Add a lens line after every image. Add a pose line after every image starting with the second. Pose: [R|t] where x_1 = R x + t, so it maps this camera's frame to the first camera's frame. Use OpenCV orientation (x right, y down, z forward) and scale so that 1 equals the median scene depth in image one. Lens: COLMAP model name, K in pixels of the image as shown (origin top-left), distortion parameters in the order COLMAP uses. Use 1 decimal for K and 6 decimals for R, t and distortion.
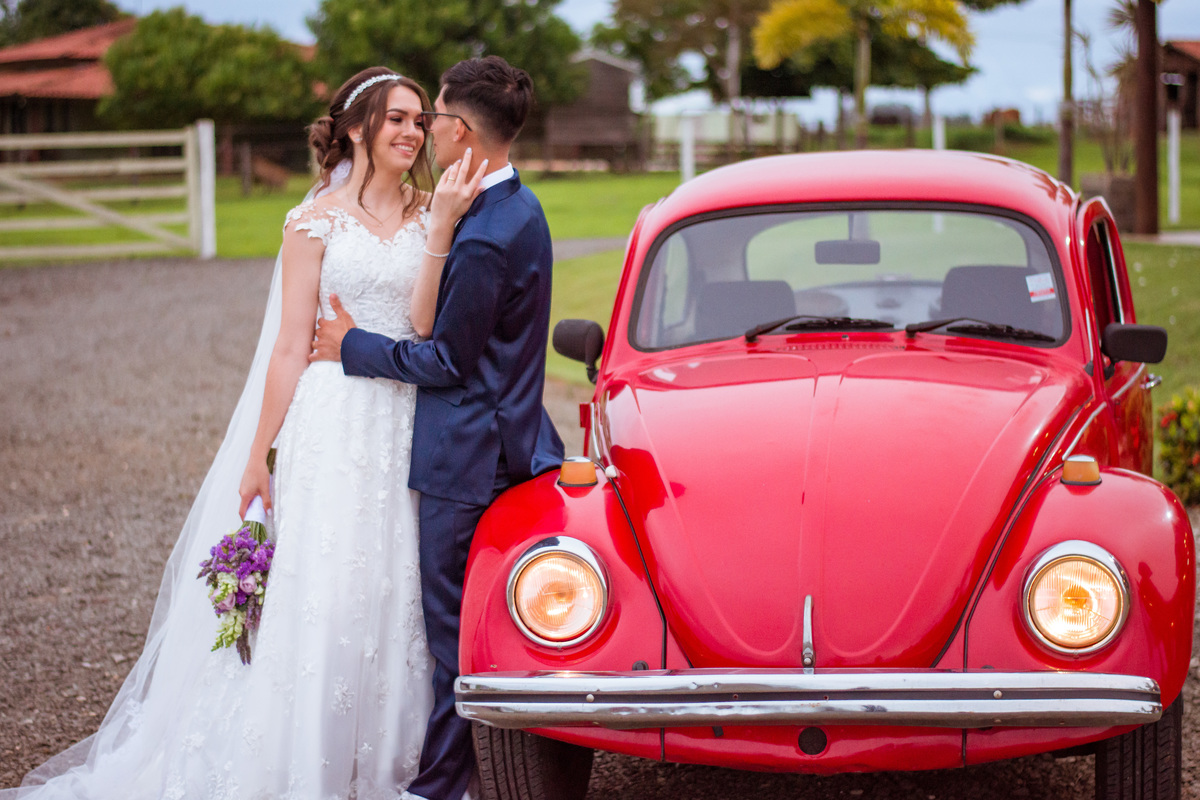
lens RADIAL K [[2617.4, 0, 600.0], [0, 2617.4, 400.0], [0, 0, 1]] dist [-0.024716, -0.467224]
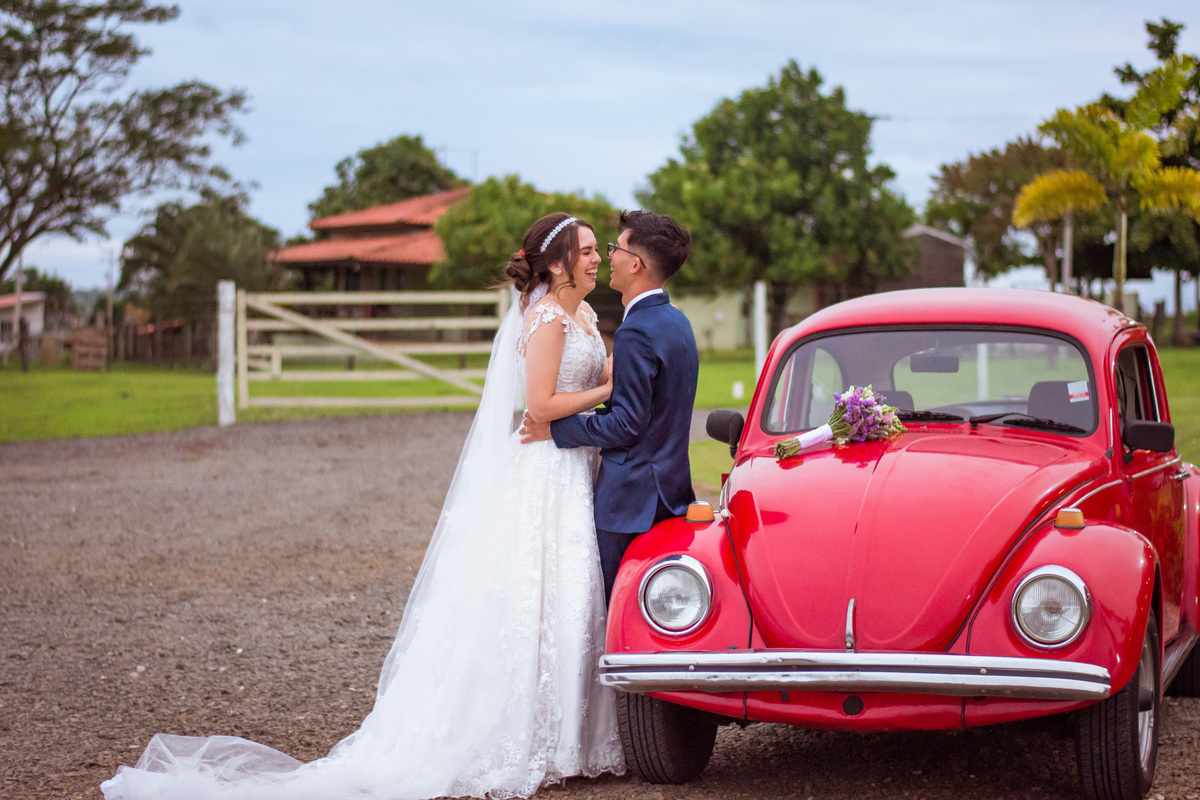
lens RADIAL K [[2617.4, 0, 600.0], [0, 2617.4, 400.0], [0, 0, 1]] dist [-0.024716, -0.467224]
pose [[0.992276, 0.024420, -0.121623, 0.075433], [-0.032299, 0.997476, -0.063236, 0.041602], [0.119771, 0.066676, 0.990560, -0.253106]]
